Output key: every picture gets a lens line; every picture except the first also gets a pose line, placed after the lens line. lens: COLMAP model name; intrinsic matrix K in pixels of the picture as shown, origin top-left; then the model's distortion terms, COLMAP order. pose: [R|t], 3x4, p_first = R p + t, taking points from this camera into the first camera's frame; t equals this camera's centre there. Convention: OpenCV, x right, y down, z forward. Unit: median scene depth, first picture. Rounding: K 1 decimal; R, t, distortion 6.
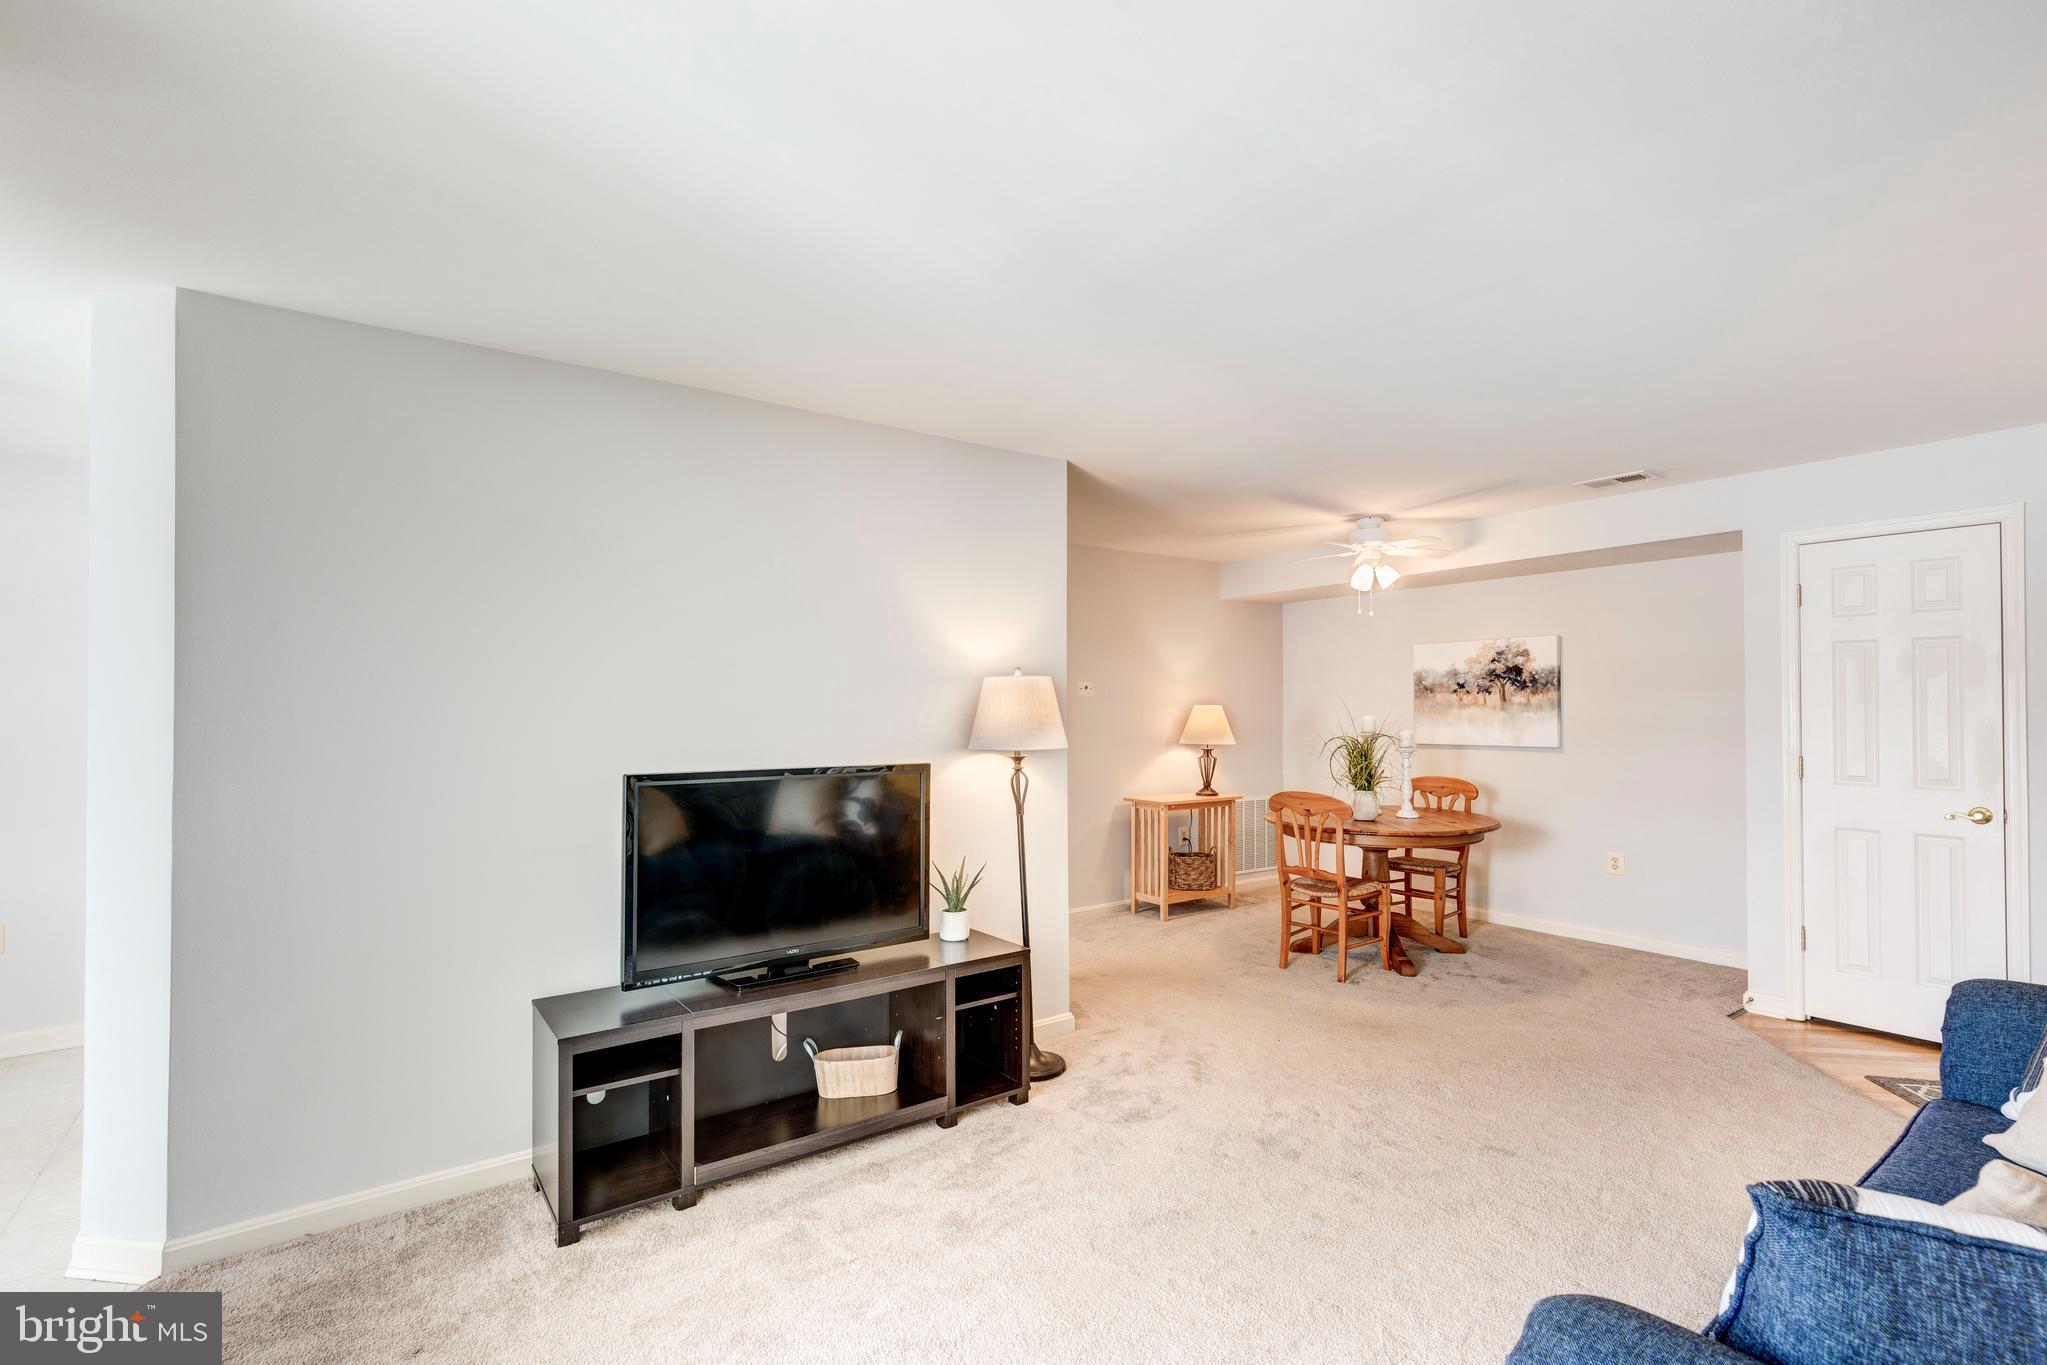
lens RADIAL K [[927.8, 0, 1033.8], [0, 927.8, 697.9], [0, 0, 1]] dist [0.011428, -0.003986]
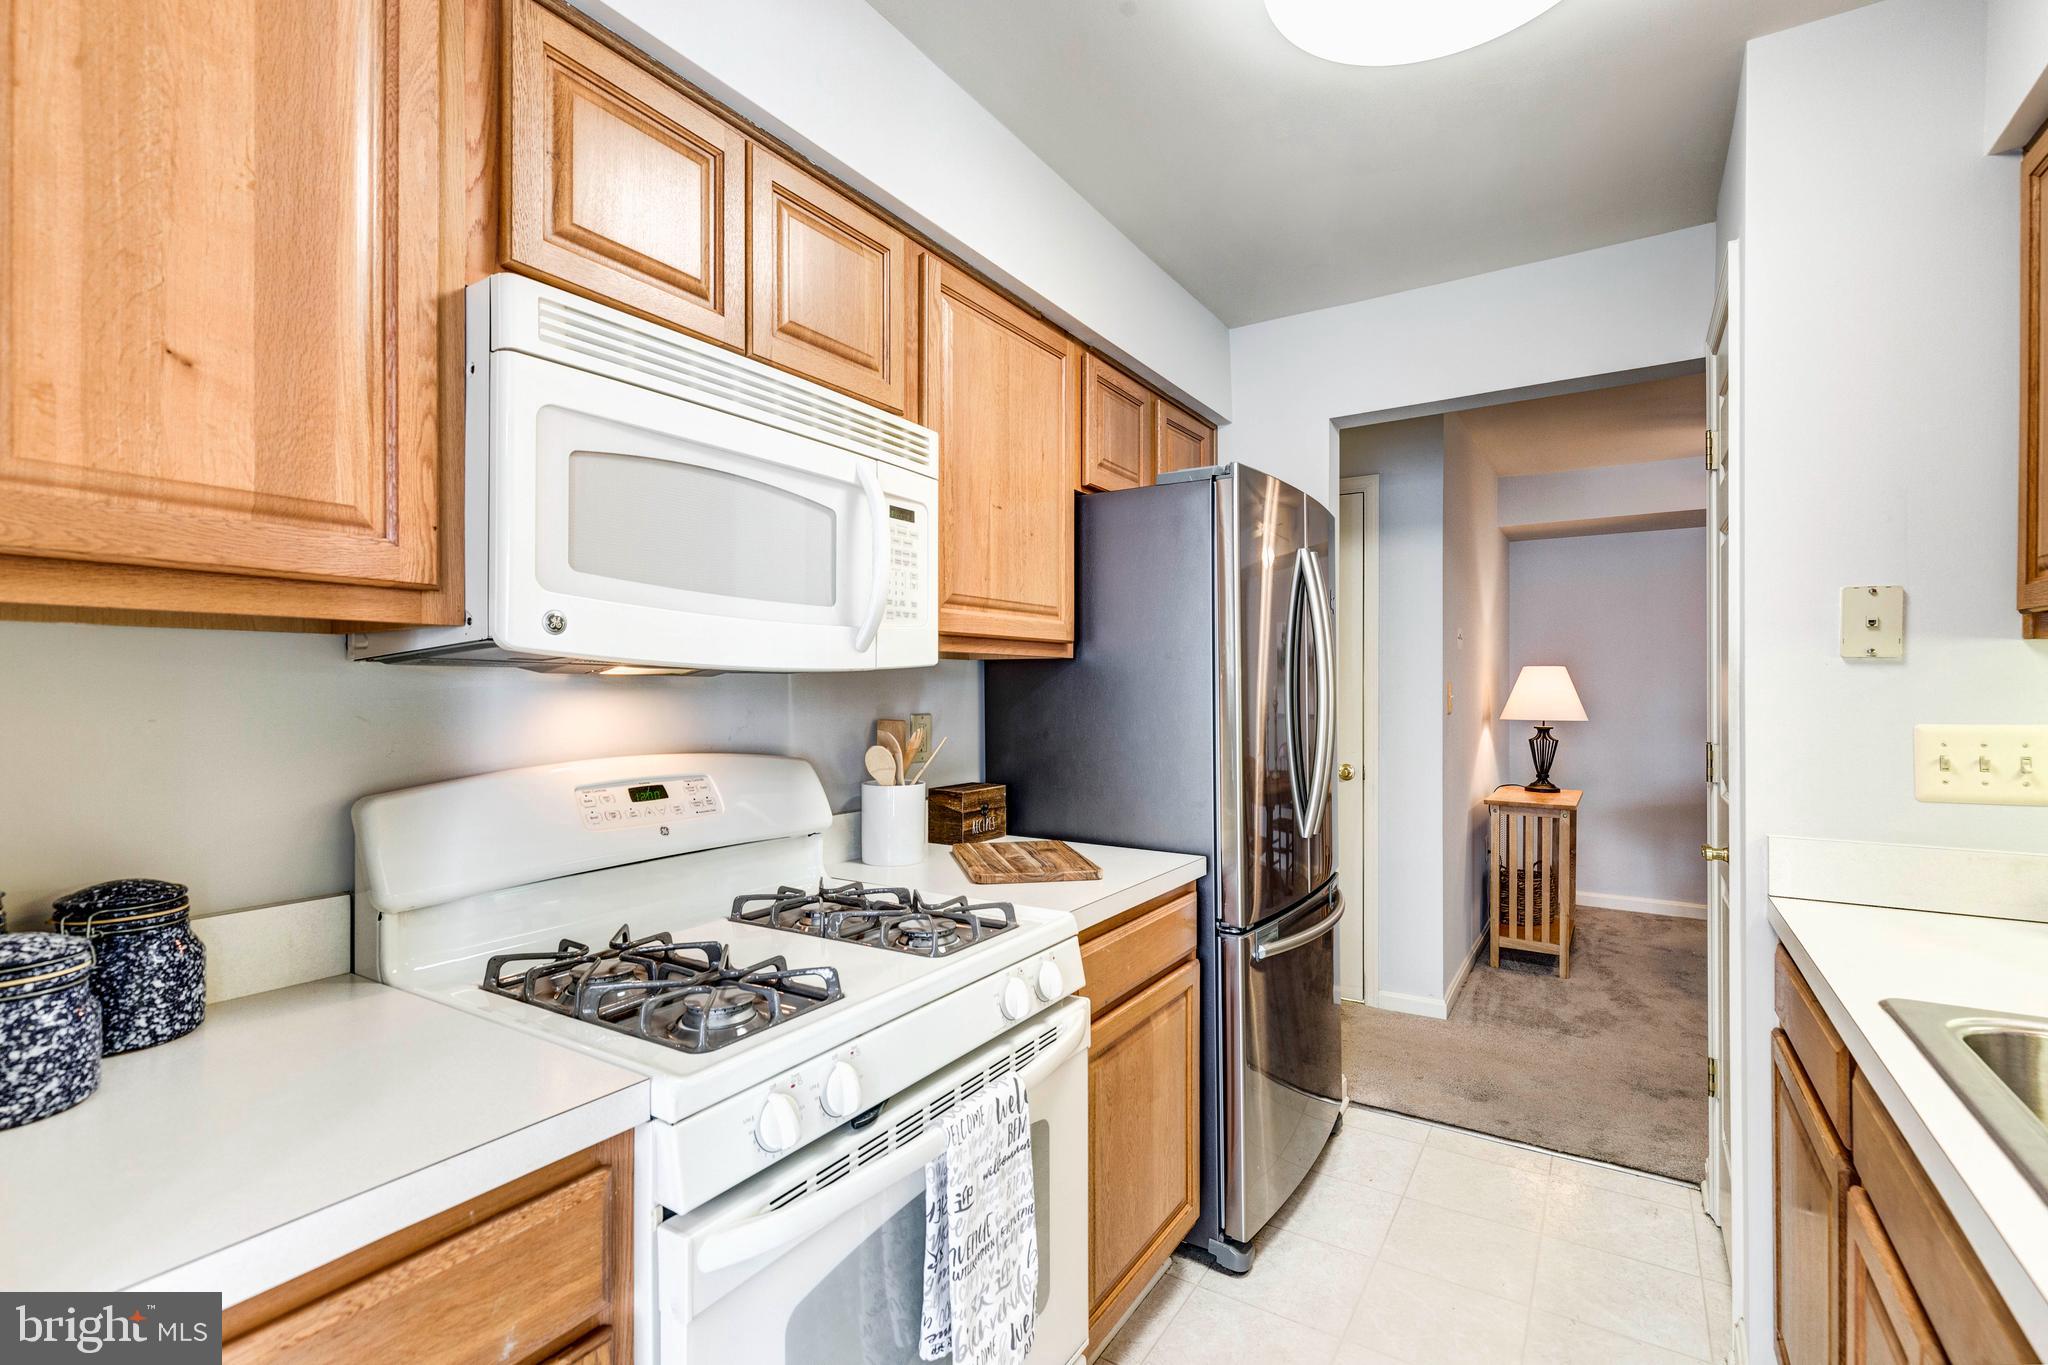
lens RADIAL K [[928.3, 0, 1014.6], [0, 928.3, 683.8], [0, 0, 1]] dist [0.011428, -0.003986]
pose [[0.932636, 0.003940, 0.360796, -0.514716], [-0.005059, 0.999985, 0.002158, 0.023367], [-0.360782, -0.003838, 0.932642, 0.521698]]
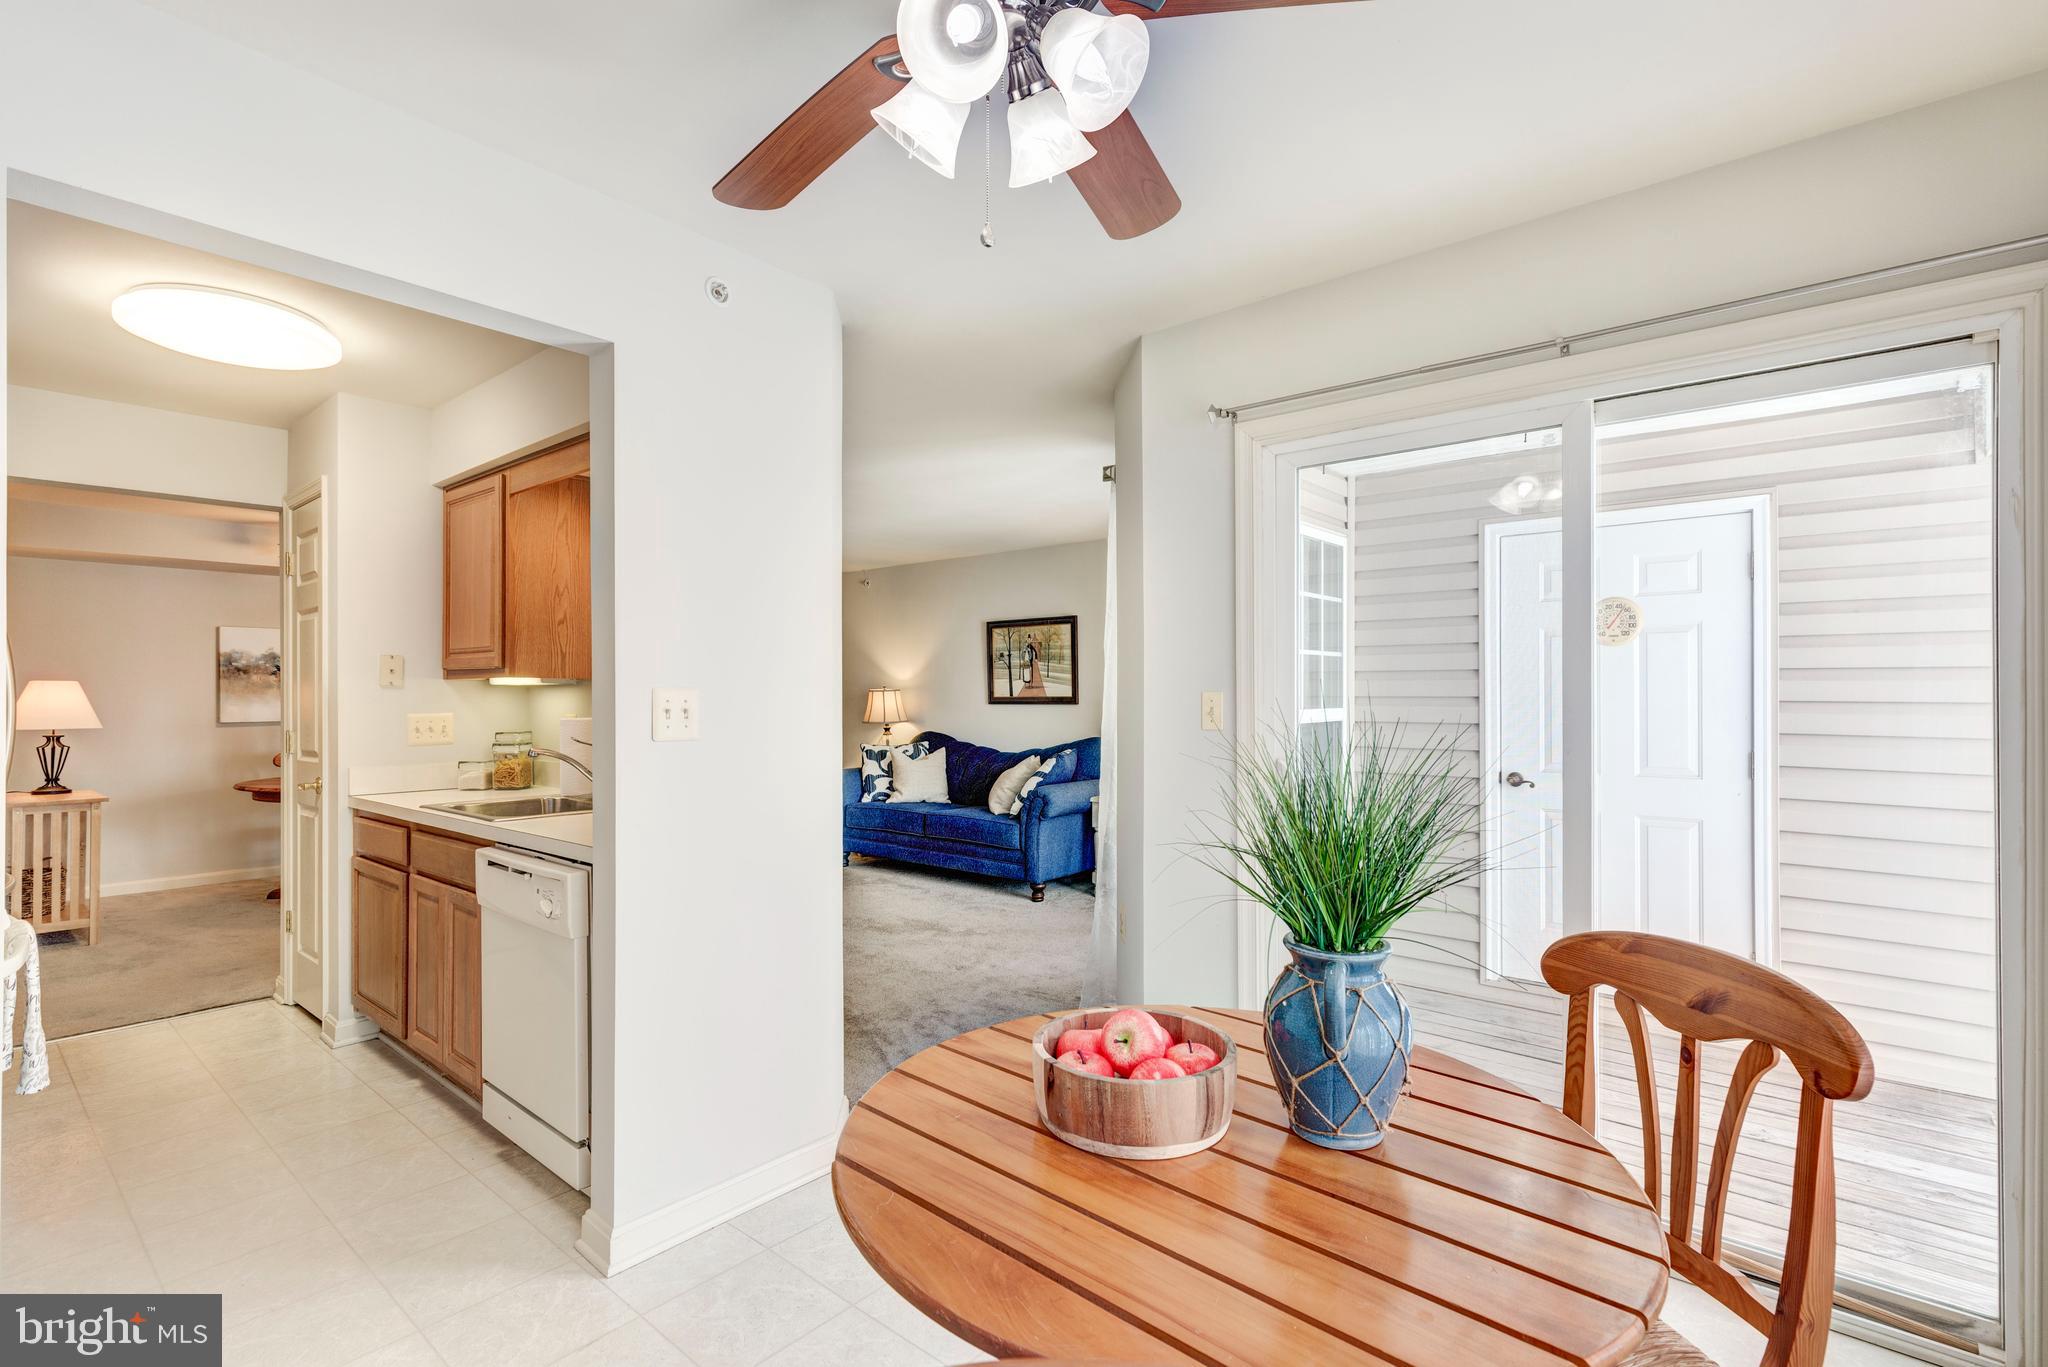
lens RADIAL K [[928.3, 0, 1039.5], [0, 928.3, 695.9], [0, 0, 1]] dist [0.011428, -0.003986]
pose [[-0.251951, 0.004706, 0.967729, -0.901087], [-0.005112, 0.999968, -0.006194, 0.023560], [-0.967727, -0.006508, -0.251919, 0.421599]]
